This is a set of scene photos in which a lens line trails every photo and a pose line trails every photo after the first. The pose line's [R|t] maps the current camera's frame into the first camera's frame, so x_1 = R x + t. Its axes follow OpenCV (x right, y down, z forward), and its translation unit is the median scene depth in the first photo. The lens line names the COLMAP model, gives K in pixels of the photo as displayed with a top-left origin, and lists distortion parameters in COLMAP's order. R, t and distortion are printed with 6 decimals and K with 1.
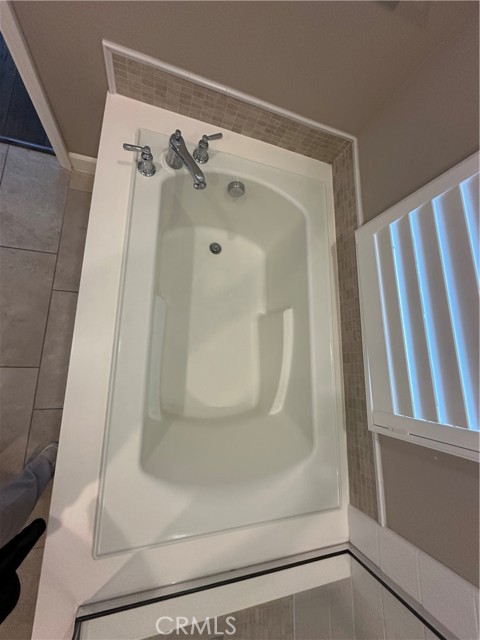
lens RADIAL K [[254.9, 0, 240.0], [0, 254.9, 320.0], [0, 0, 1]] dist [-0.001284, 0.000049]
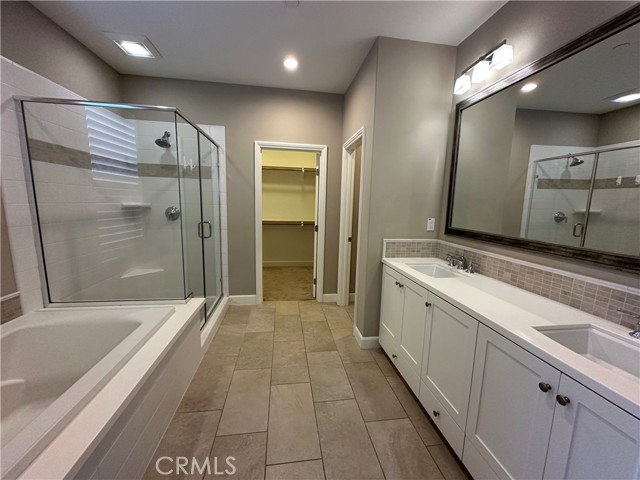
lens RADIAL K [[254.9, 0, 320.0], [0, 254.9, 240.0], [0, 0, 1]] dist [-0.001284, 0.000049]
pose [[-0.923140, -0.324793, -0.205725, -0.786470], [-0.226283, 0.026404, 0.973704, -1.235762], [-0.310820, 0.945417, -0.097870, 0.117546]]
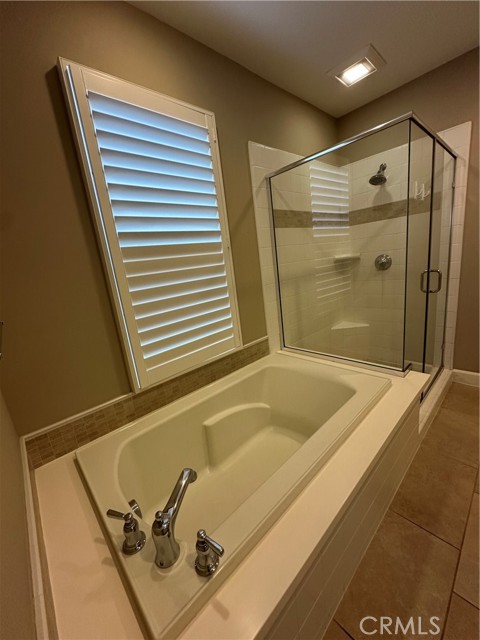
lens RADIAL K [[254.9, 0, 240.0], [0, 254.9, 320.0], [0, 0, 1]] dist [-0.001284, 0.000049]
pose [[-0.688704, -0.395818, 0.607466, -0.533247], [0.682250, -0.070212, 0.727739, -0.900727], [-0.245401, 0.915641, 0.318403, 0.135929]]
